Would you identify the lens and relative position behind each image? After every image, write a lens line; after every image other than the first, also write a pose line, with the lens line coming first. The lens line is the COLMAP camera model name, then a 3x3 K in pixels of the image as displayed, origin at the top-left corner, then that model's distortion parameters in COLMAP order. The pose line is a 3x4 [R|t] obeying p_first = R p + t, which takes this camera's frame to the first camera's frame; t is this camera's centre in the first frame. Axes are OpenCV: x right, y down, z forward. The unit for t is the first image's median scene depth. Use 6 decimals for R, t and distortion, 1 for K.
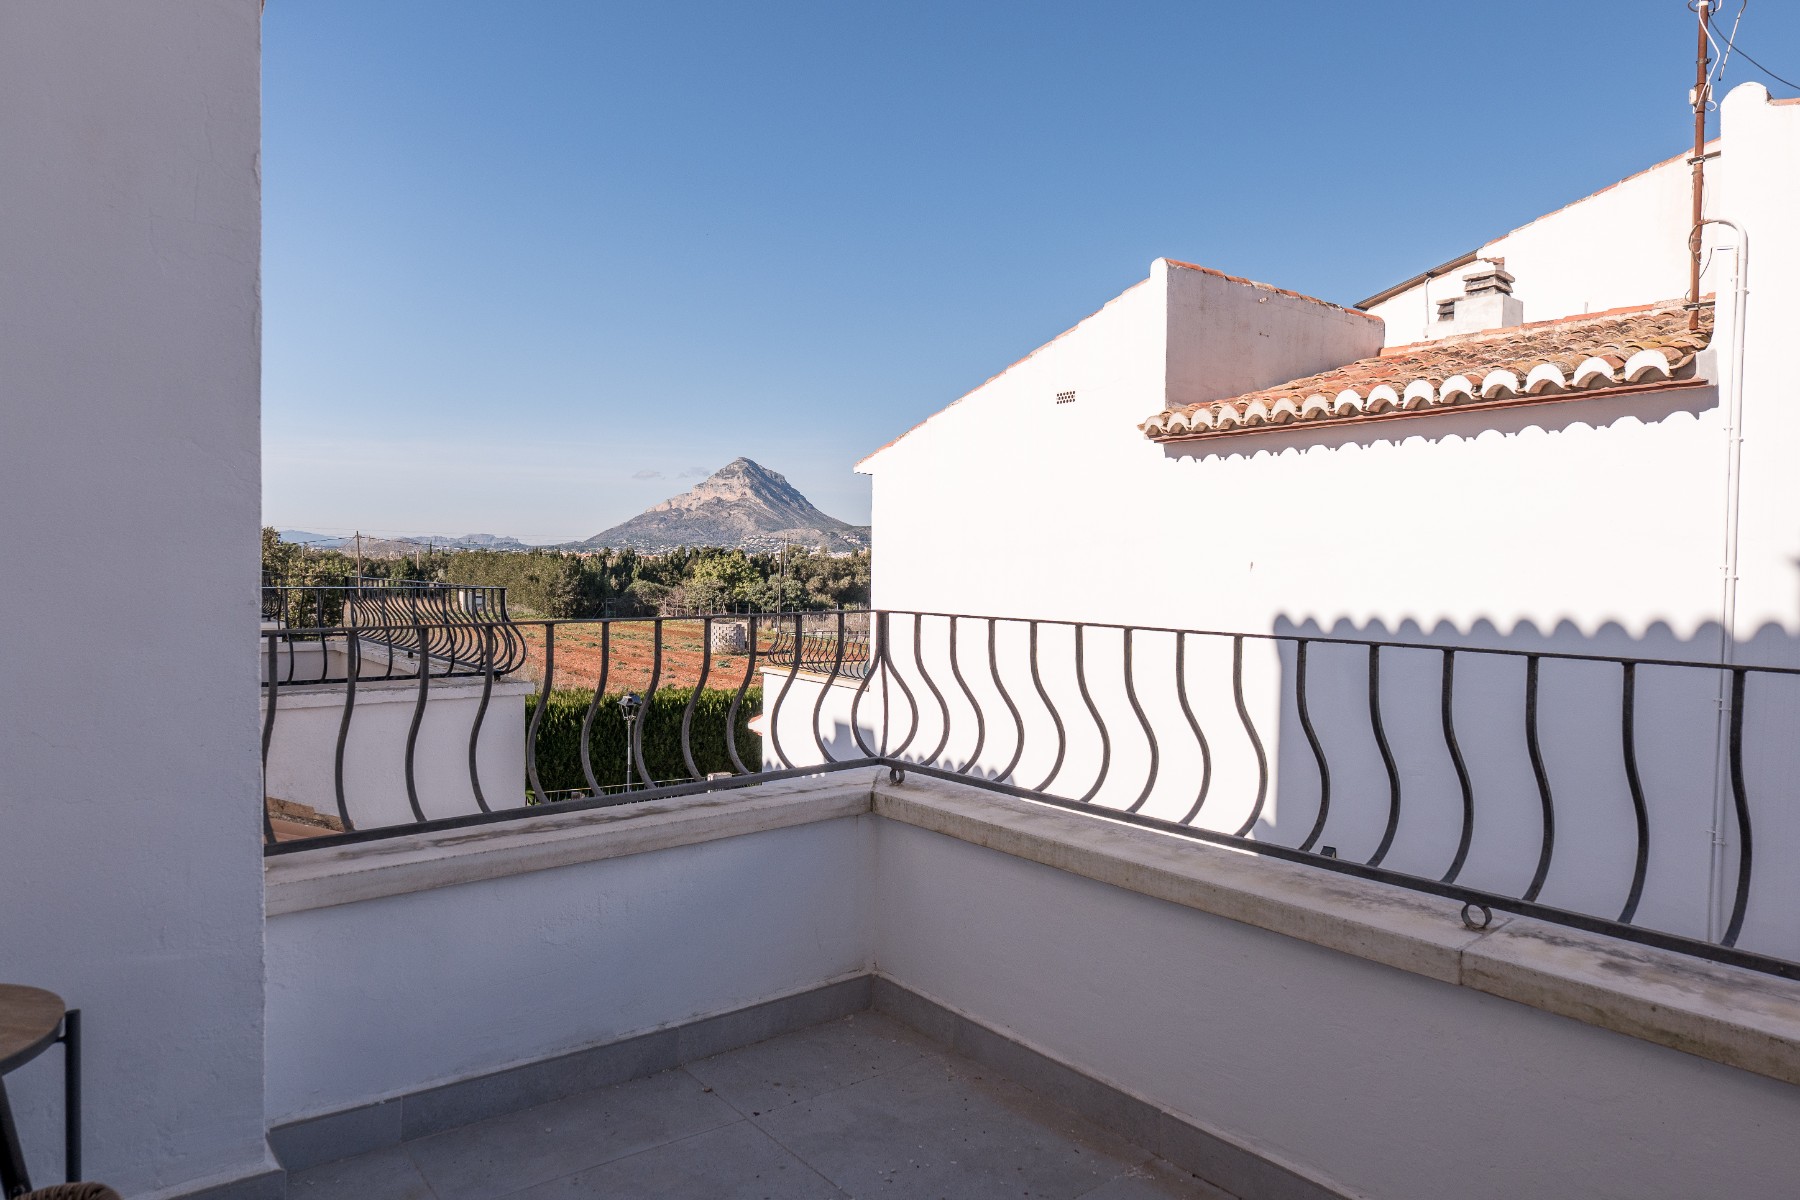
lens RADIAL K [[1074.2, 0, 899.0], [0, 1074.2, 610.5], [0, 0, 1]] dist [-0.041598, 0.032380]
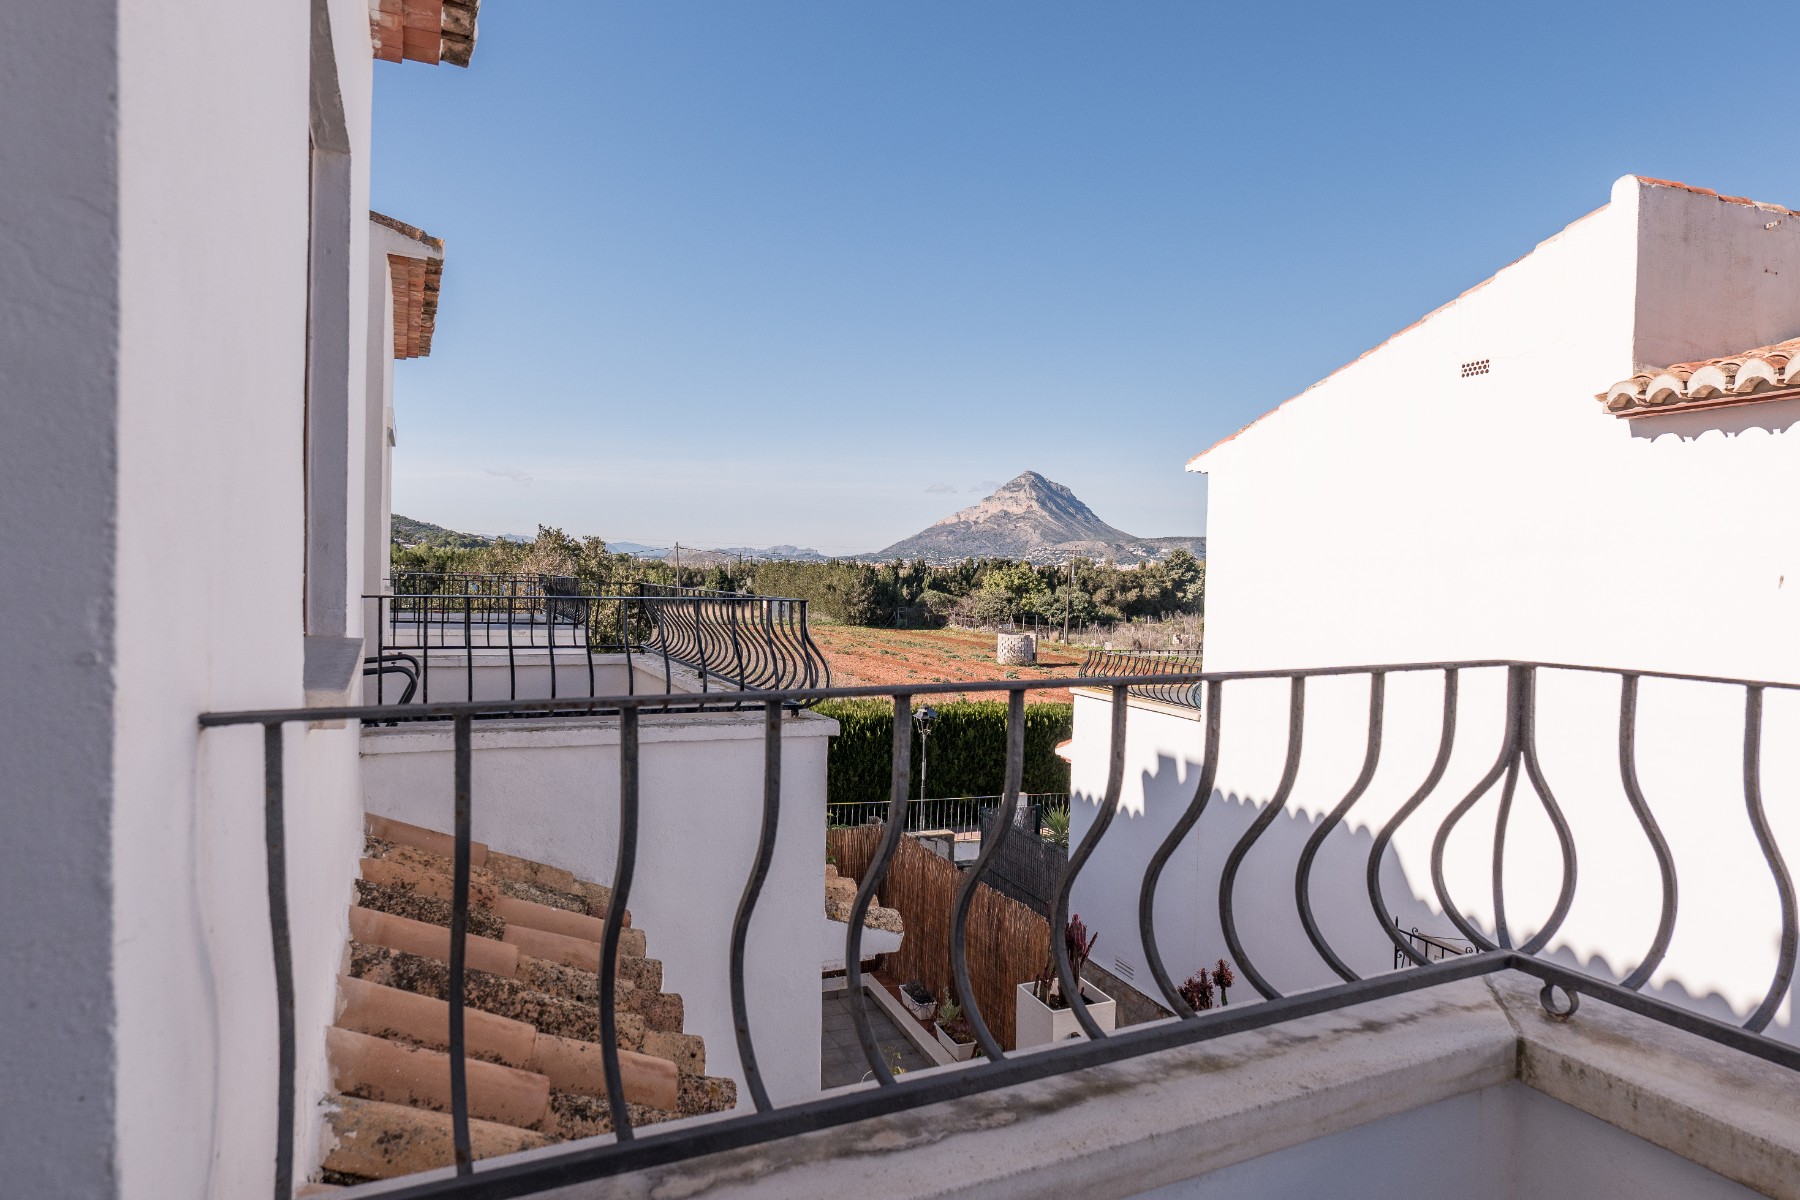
lens RADIAL K [[1074.2, 0, 899.0], [0, 1074.2, 610.5], [0, 0, 1]] dist [-0.041598, 0.032380]
pose [[0.964692, 0.015464, -0.262926, -0.048635], [-0.018245, 0.999800, -0.008140, -0.004440], [0.262747, 0.012649, 0.964782, 0.130103]]
